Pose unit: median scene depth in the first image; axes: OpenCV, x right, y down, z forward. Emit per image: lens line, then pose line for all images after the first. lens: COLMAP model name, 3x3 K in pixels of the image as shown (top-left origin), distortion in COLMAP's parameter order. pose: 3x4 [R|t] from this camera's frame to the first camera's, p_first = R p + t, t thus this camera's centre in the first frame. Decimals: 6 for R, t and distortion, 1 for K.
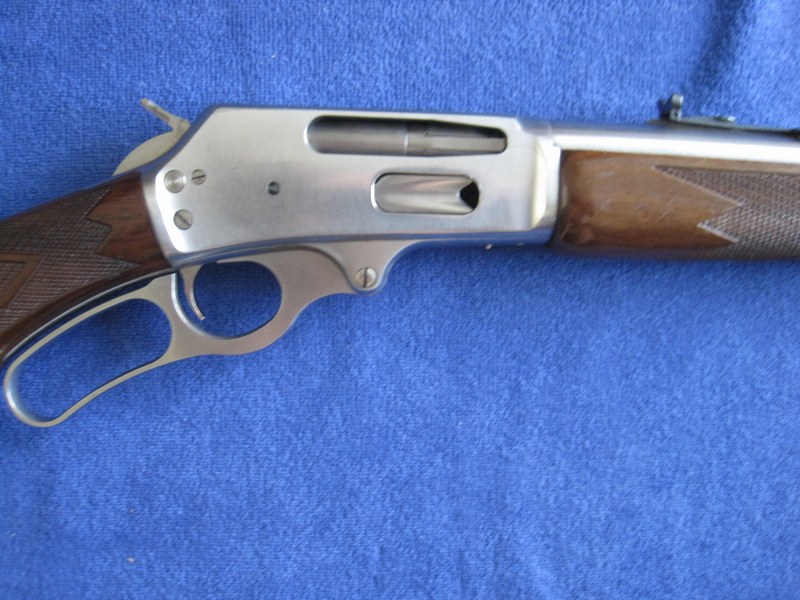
lens RADIAL K [[783.7, 0, 395.9], [0, 783.7, 290.3], [0, 0, 1]] dist [-0.165327, 0.112365]
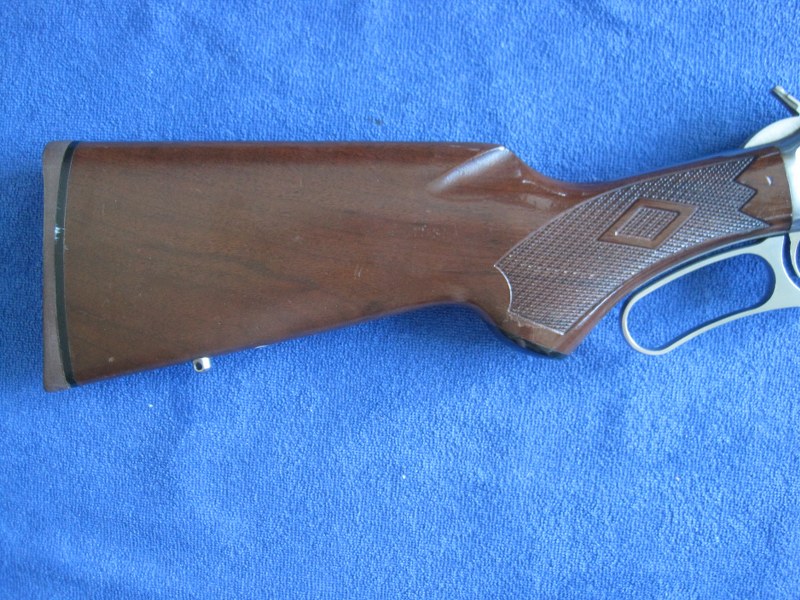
lens RADIAL K [[783.7, 0, 395.9], [0, 783.7, 290.3], [0, 0, 1]] dist [-0.165327, 0.112365]
pose [[0.989973, 0.104257, -0.095307, -0.718040], [-0.102829, 0.994502, 0.019790, 0.094570], [0.096846, -0.009791, 0.995251, -0.200898]]
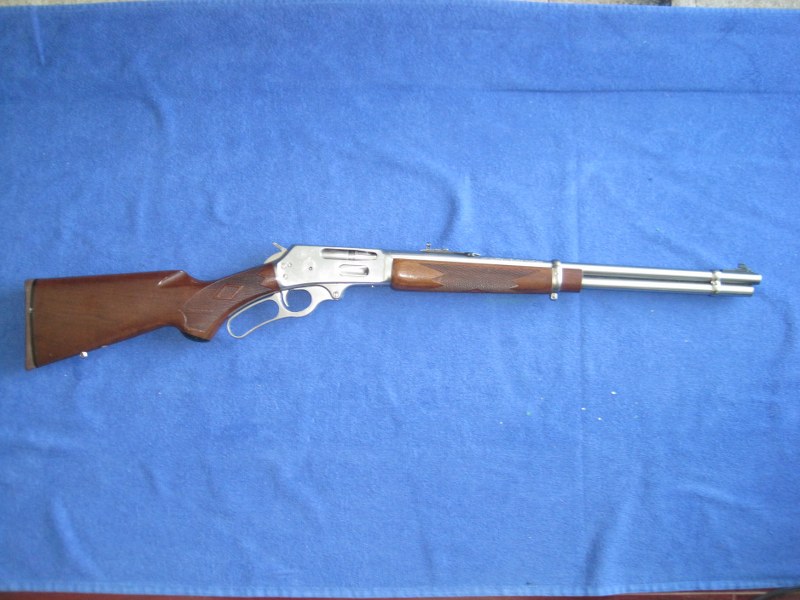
lens RADIAL K [[783.7, 0, 395.9], [0, 783.7, 290.3], [0, 0, 1]] dist [-0.165327, 0.112365]
pose [[0.999661, 0.015920, -0.020588, 0.276839], [-0.018776, 0.988969, -0.146926, 0.440459], [0.018022, 0.147263, 0.988933, -2.280899]]
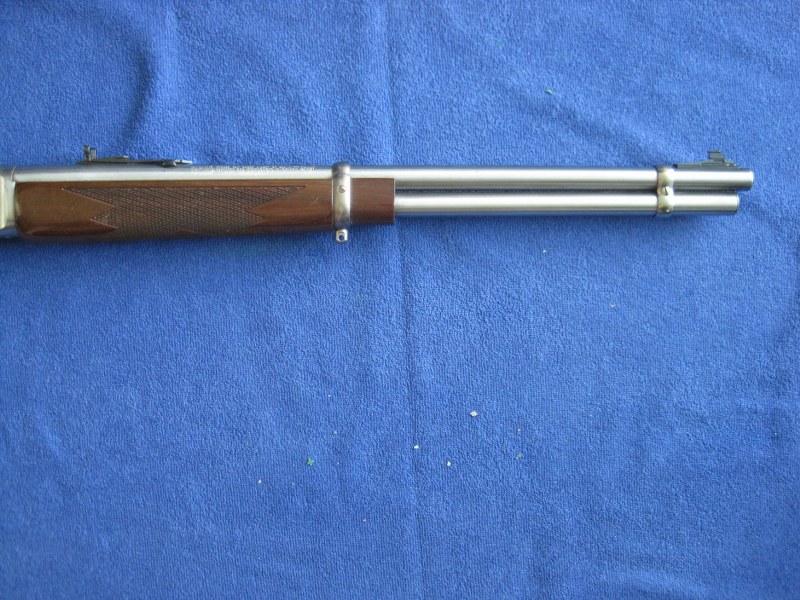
lens RADIAL K [[783.7, 0, 395.9], [0, 783.7, 290.3], [0, 0, 1]] dist [-0.165327, 0.112365]
pose [[0.999007, -0.043336, 0.010352, 0.969658], [0.043687, 0.998378, -0.036507, 0.153268], [-0.008753, 0.036923, 0.999280, -0.675171]]
